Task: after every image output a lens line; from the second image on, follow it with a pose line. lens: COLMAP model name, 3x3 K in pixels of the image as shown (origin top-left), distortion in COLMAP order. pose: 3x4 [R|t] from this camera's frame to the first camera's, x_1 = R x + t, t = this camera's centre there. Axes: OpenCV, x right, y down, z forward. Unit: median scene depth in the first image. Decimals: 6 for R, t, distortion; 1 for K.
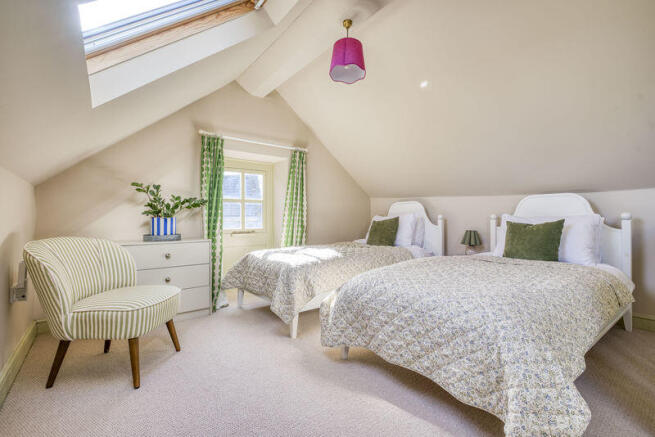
lens RADIAL K [[287.5, 0, 327.9], [0, 287.5, 217.8], [0, 0, 1]] dist [0.000179, -0.001200]
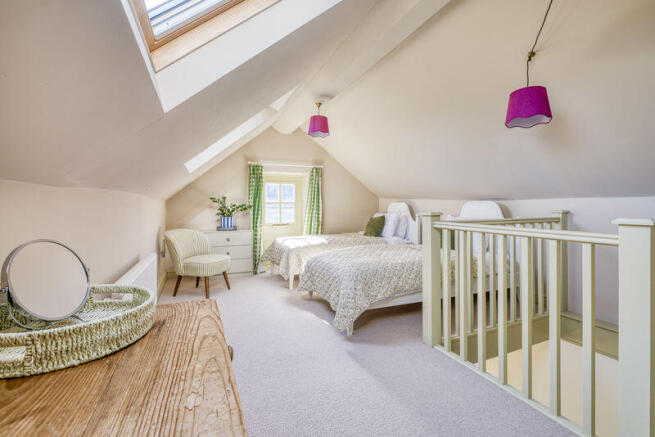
lens RADIAL K [[287.5, 0, 325.5], [0, 287.5, 205.1], [0, 0, 1]] dist [0.000179, -0.001200]
pose [[0.966358, -0.003277, -0.257179, 0.390961], [0.003180, 0.999995, -0.000794, -0.060771], [0.257180, -0.000051, 0.966363, -0.450377]]
